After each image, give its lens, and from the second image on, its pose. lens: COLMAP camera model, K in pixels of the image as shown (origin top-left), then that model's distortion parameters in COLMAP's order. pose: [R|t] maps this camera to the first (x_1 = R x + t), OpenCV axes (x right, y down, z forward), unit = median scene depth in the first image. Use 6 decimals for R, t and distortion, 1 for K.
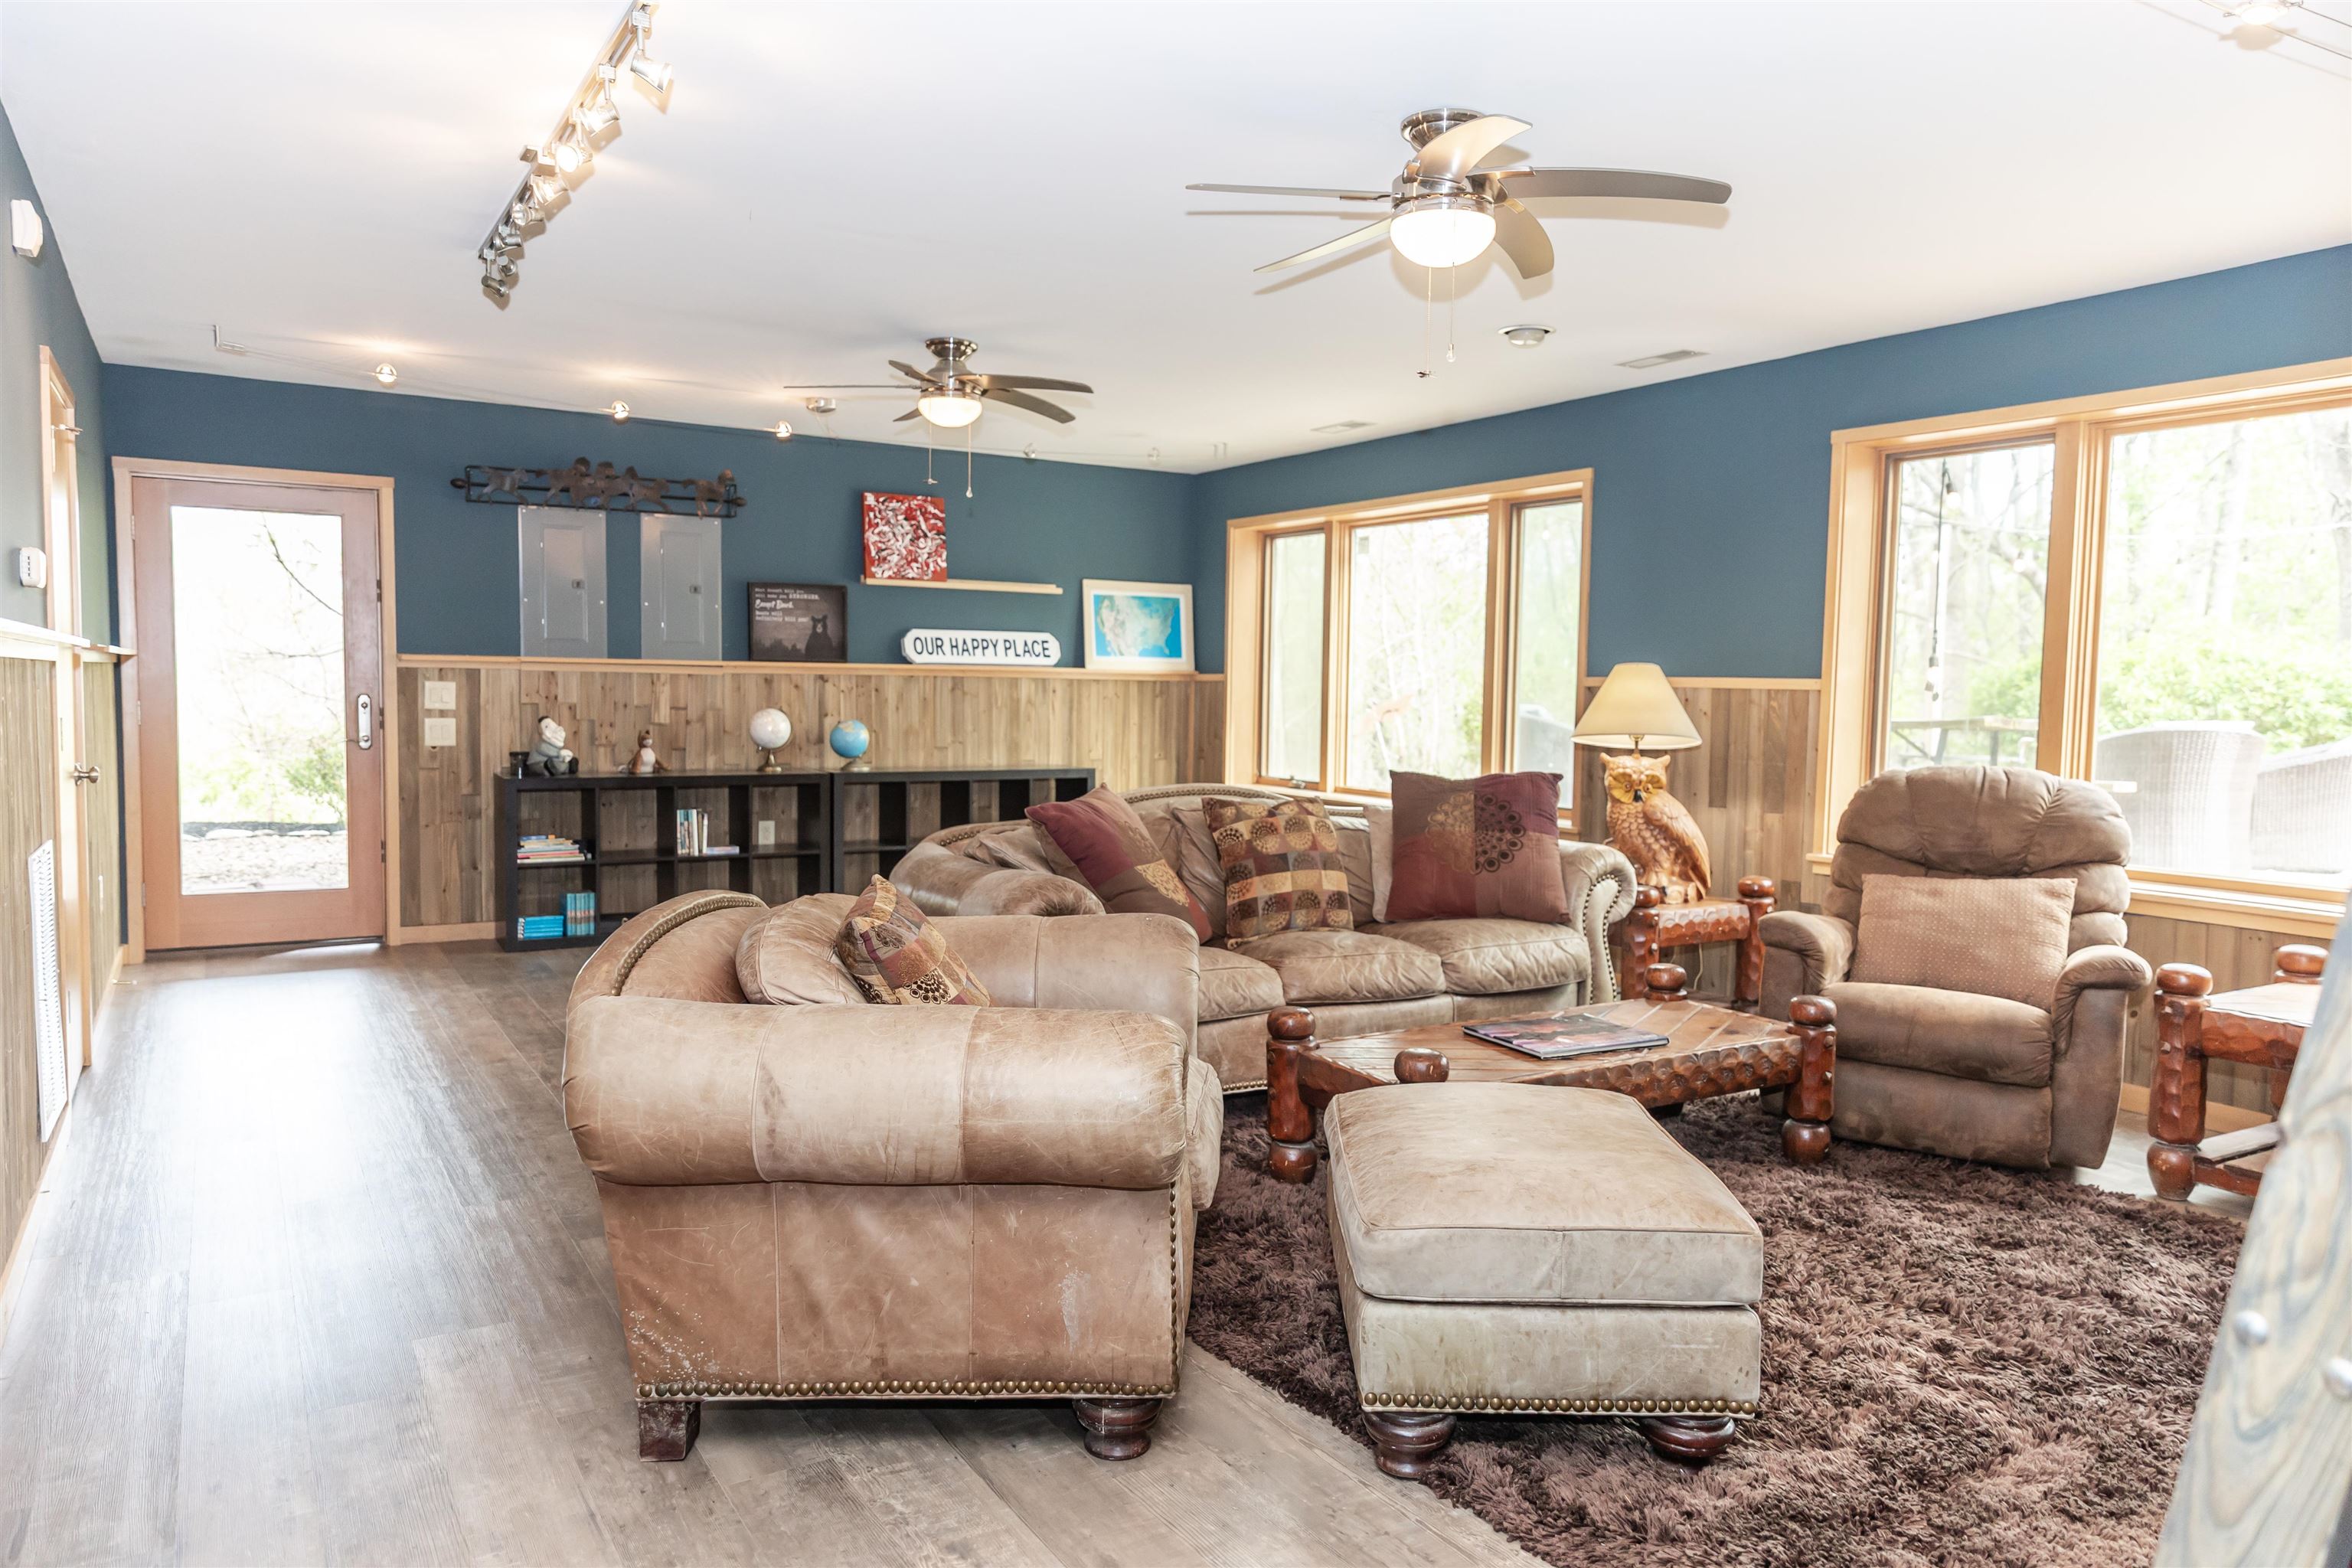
lens RADIAL K [[1583.3, 0, 1180.4], [0, 1583.3, 783.4], [0, 0, 1]] dist [0.033251, -0.000293]
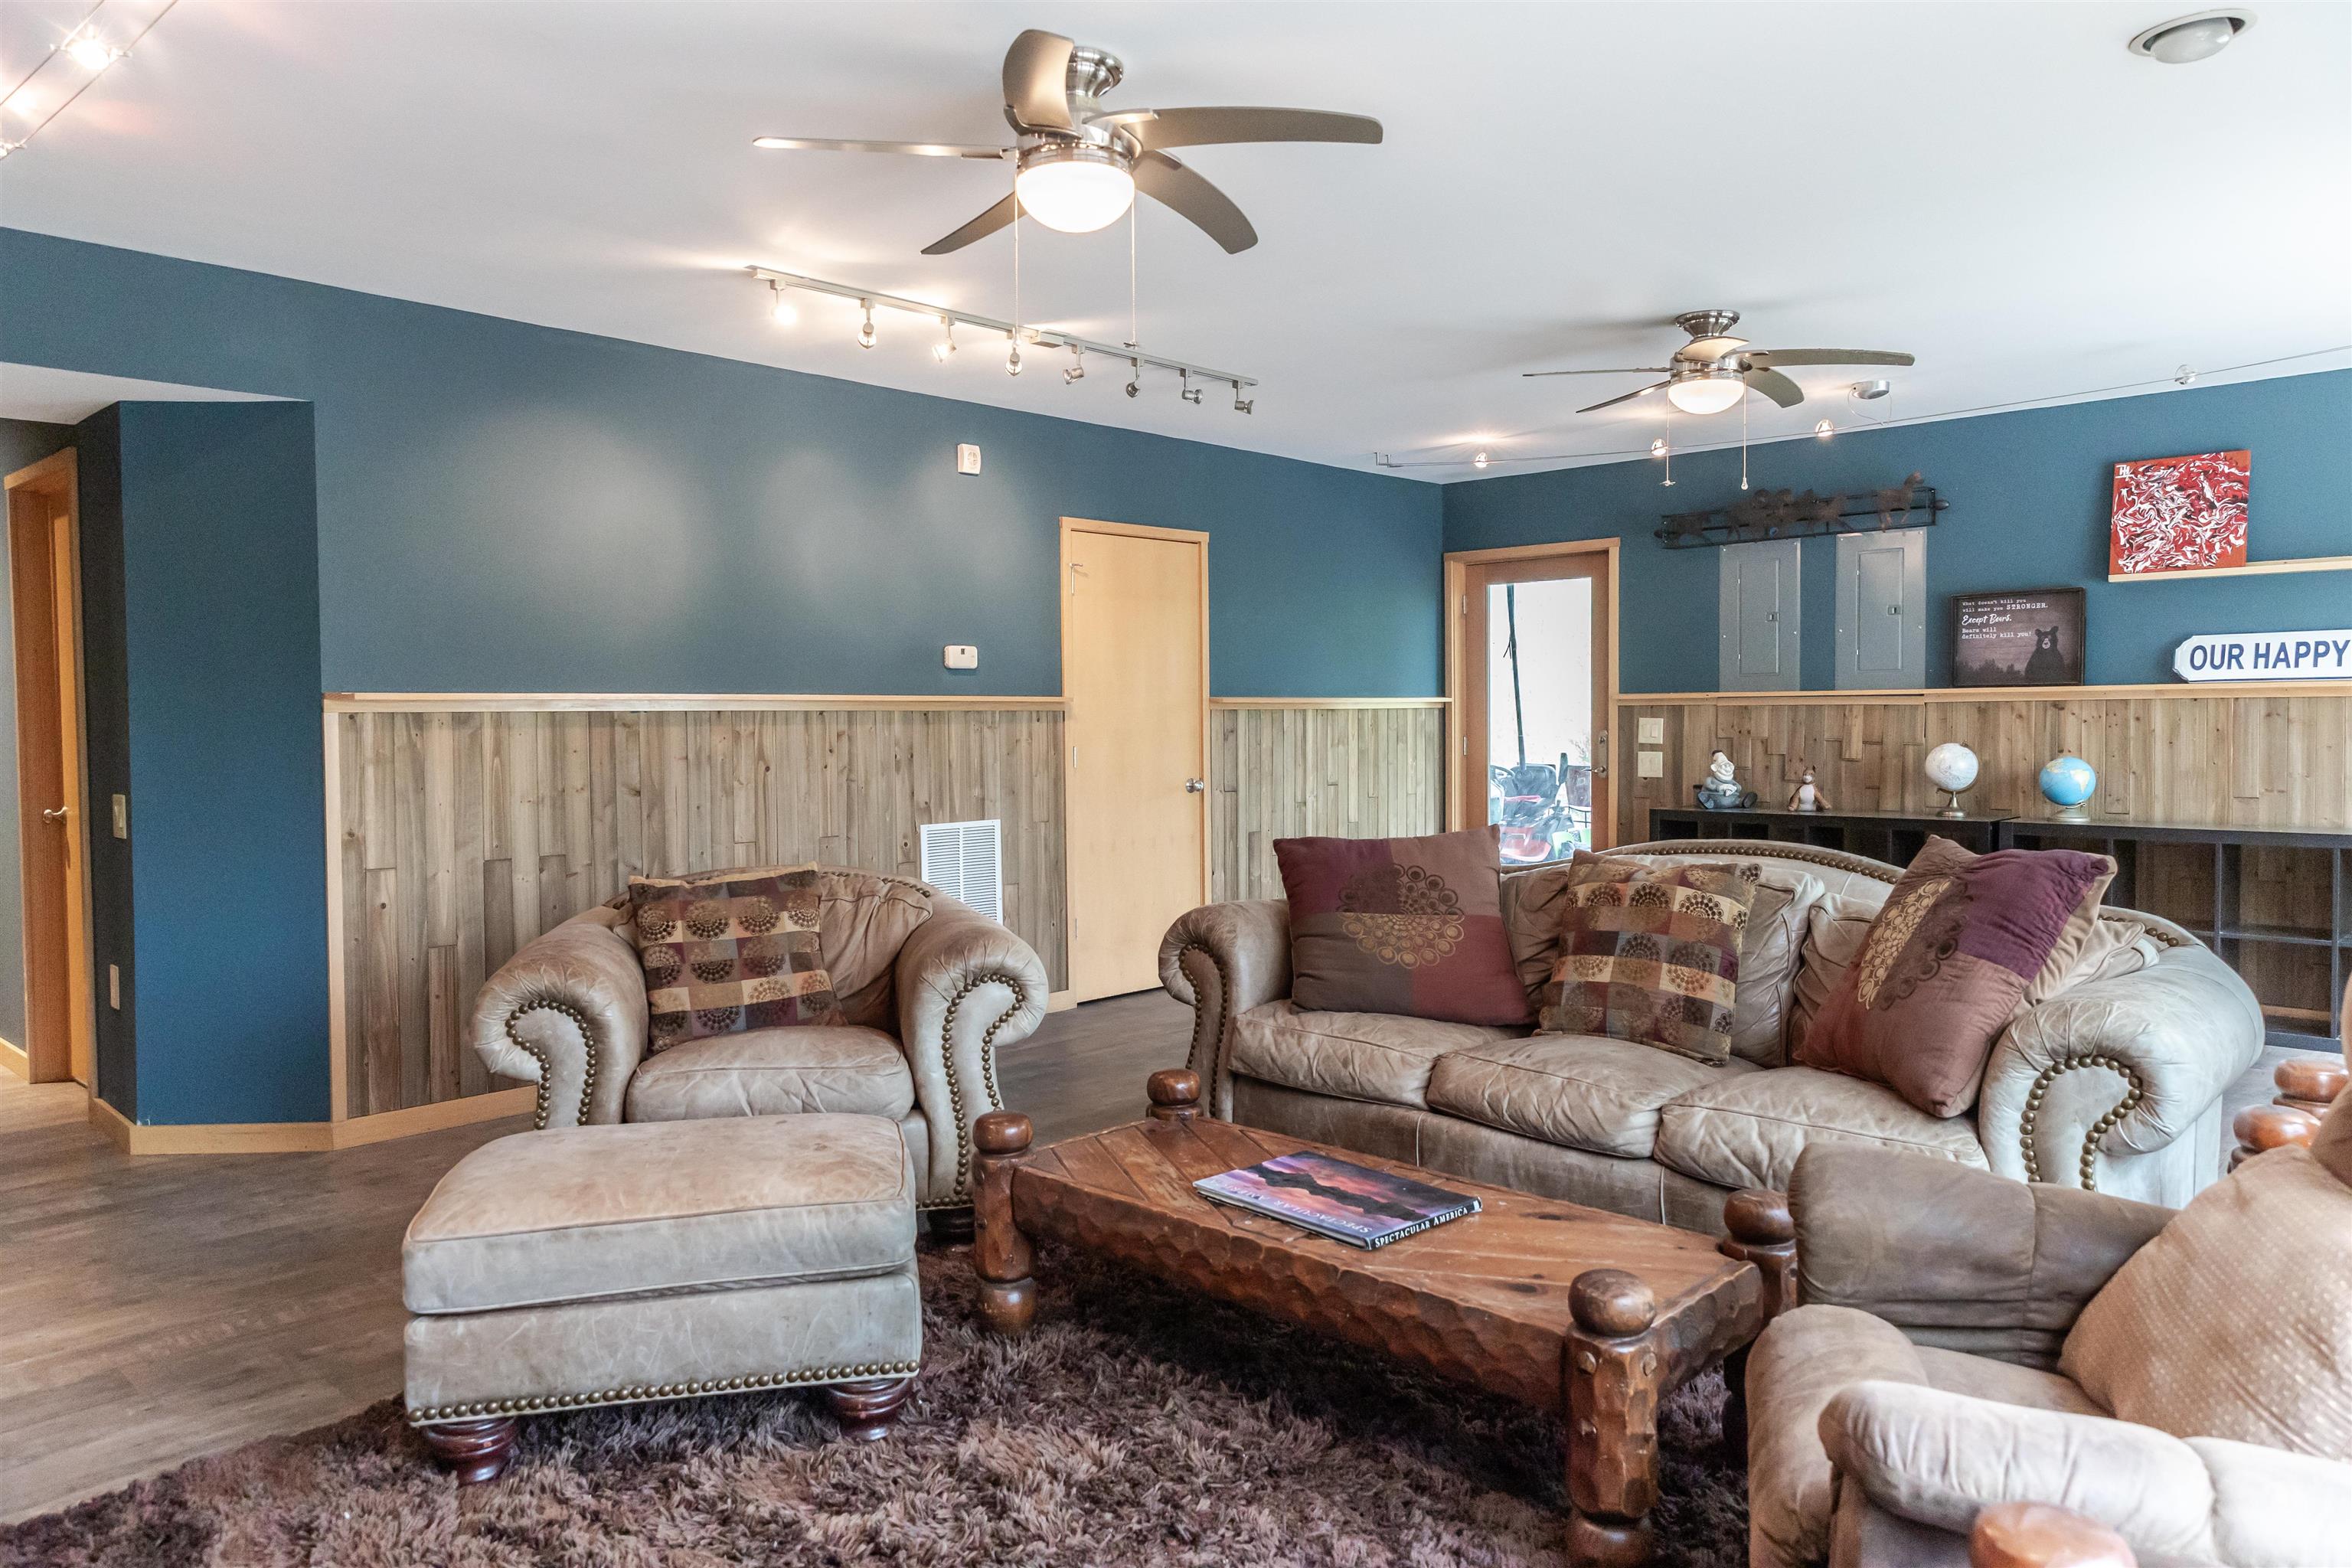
lens RADIAL K [[1583.3, 0, 1166.7], [0, 1583.3, 765.9], [0, 0, 1]] dist [0.033251, -0.000293]
pose [[0.260999, 0.014329, -0.965233, 0.454037], [-0.049037, 0.998796, 0.001568, -0.015366], [0.964093, 0.046923, 0.261387, 0.368681]]
